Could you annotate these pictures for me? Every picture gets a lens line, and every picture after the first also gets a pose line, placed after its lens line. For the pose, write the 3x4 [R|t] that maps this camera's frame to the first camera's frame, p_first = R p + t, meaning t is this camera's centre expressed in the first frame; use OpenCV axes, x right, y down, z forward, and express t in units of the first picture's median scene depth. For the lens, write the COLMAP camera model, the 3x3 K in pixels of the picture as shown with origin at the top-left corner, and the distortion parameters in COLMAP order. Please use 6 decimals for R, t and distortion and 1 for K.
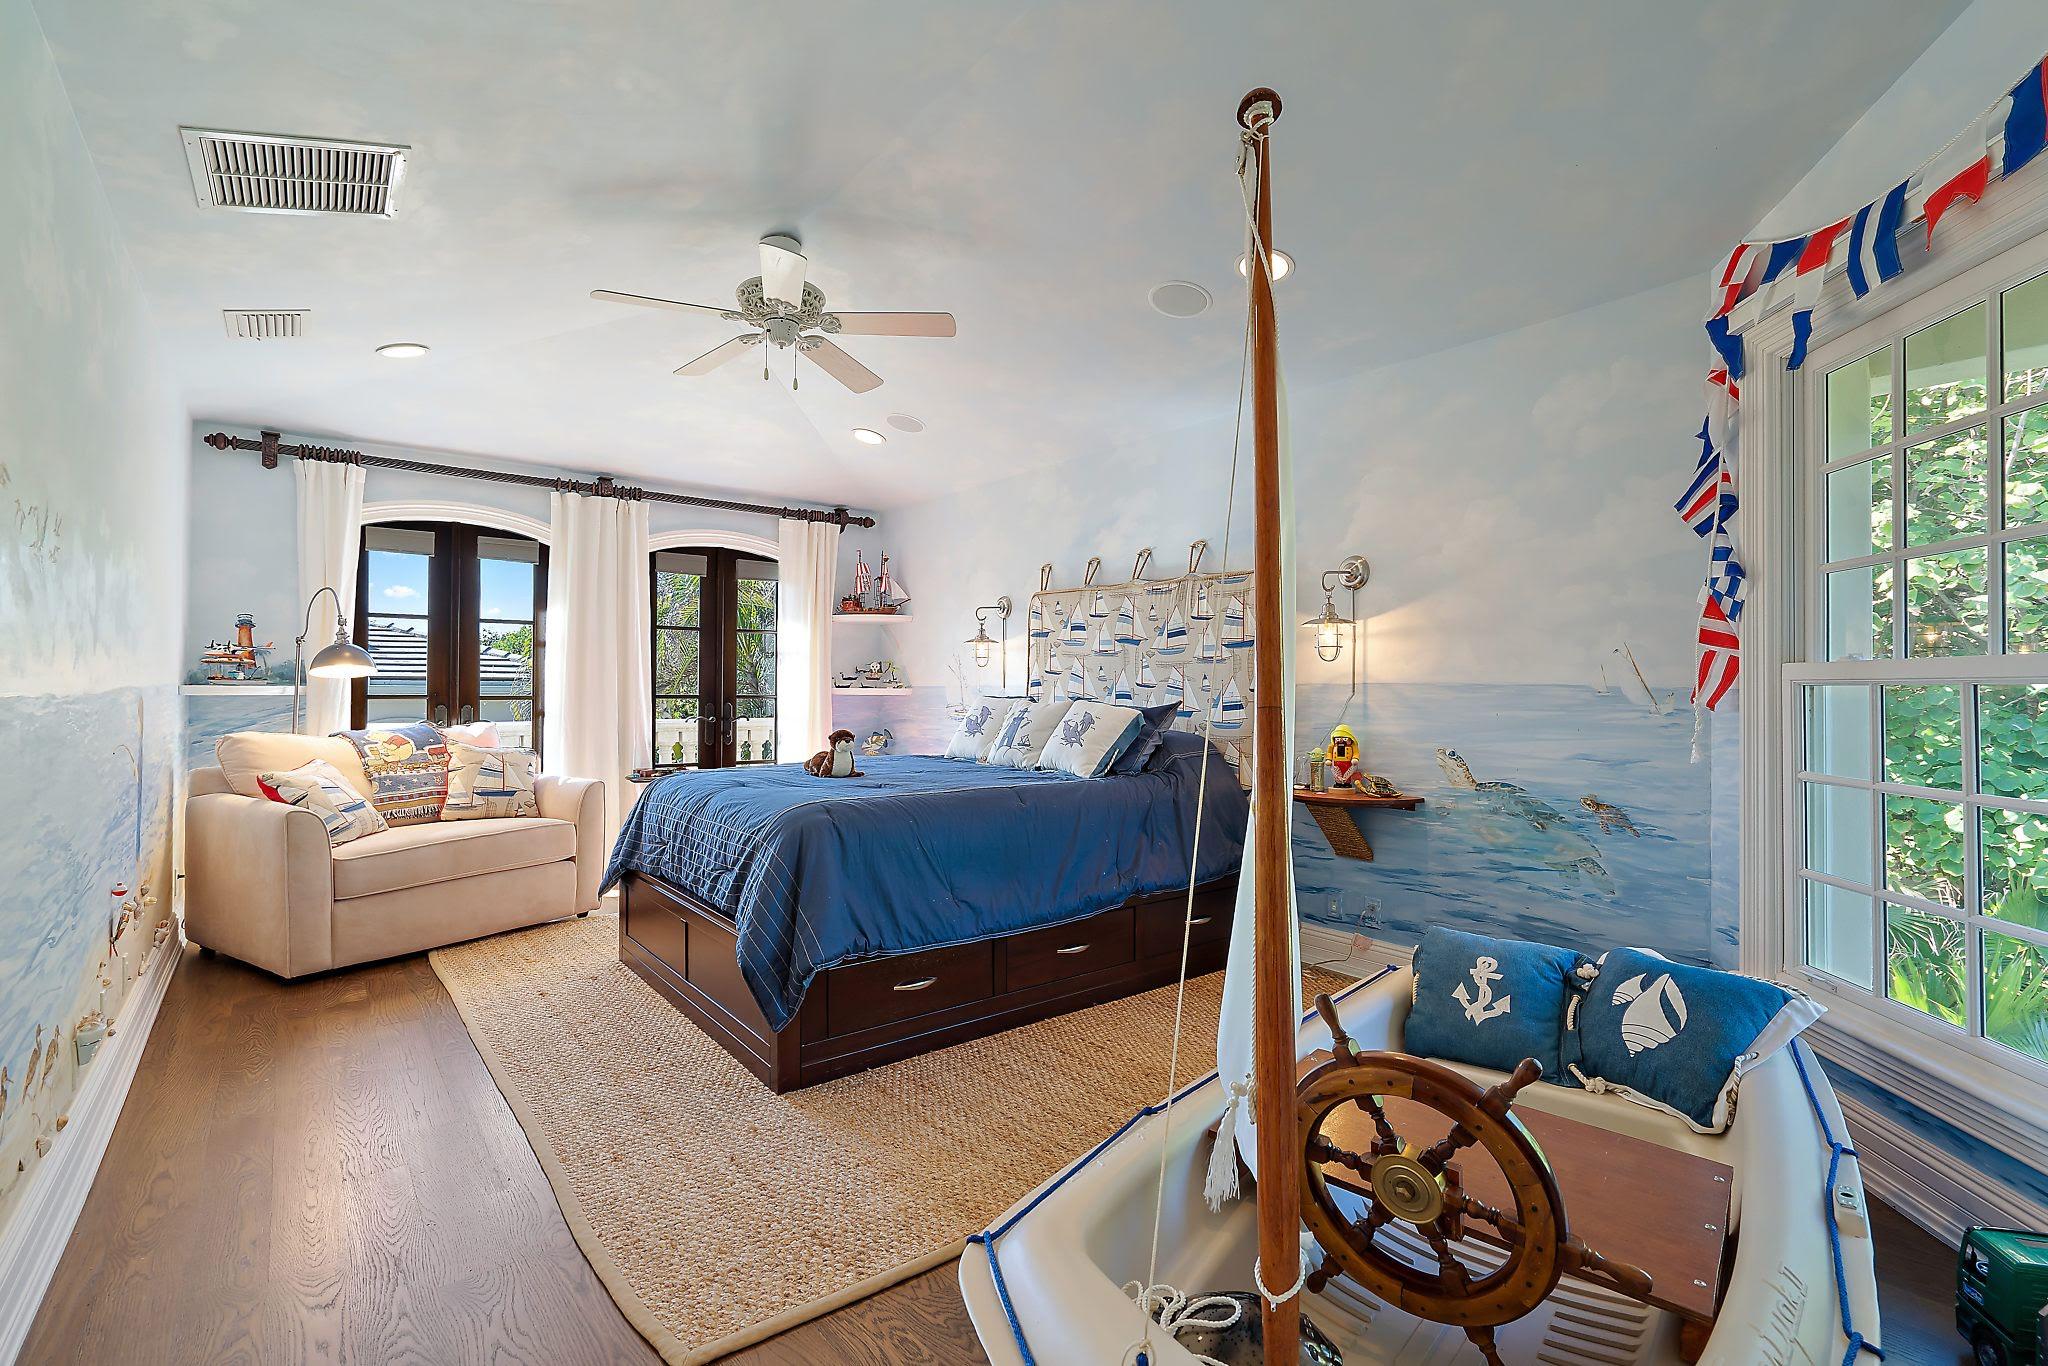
lens RADIAL K [[952.8, 0, 1021.7], [0, 952.8, 680.6], [0, 0, 1]] dist [0.000789, 0.000116]
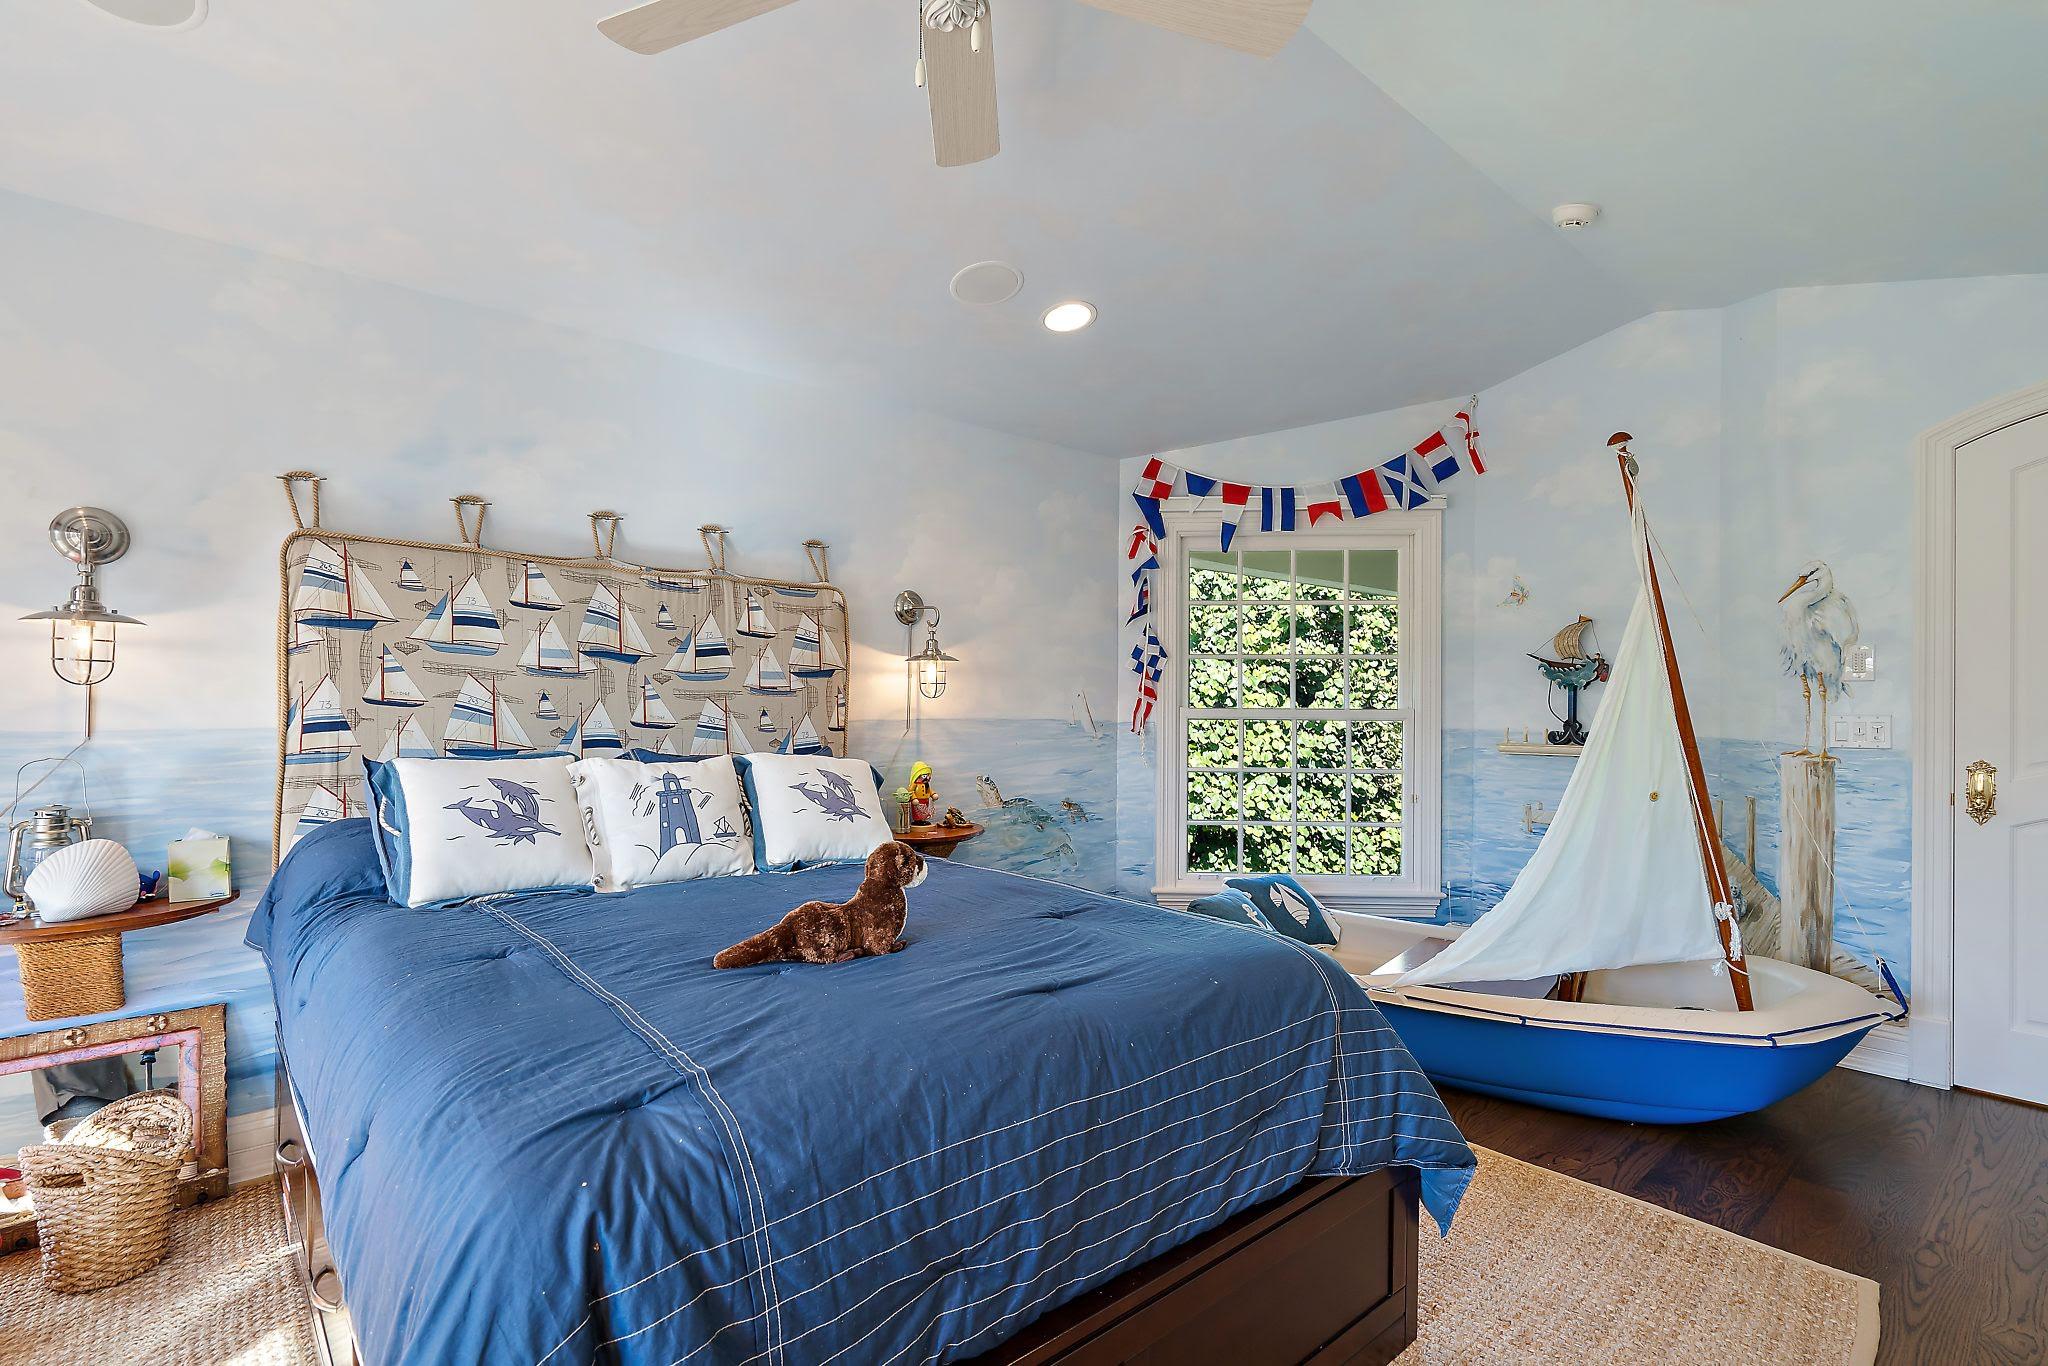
lens RADIAL K [[952.8, 0, 1021.5], [0, 952.8, 695.4], [0, 0, 1]] dist [0.000789, 0.000116]
pose [[-0.055464, 0.001000, 0.998460, -0.721225], [-0.015416, 0.999879, -0.001858, -0.024581], [-0.998342, -0.015495, -0.055442, 1.039823]]
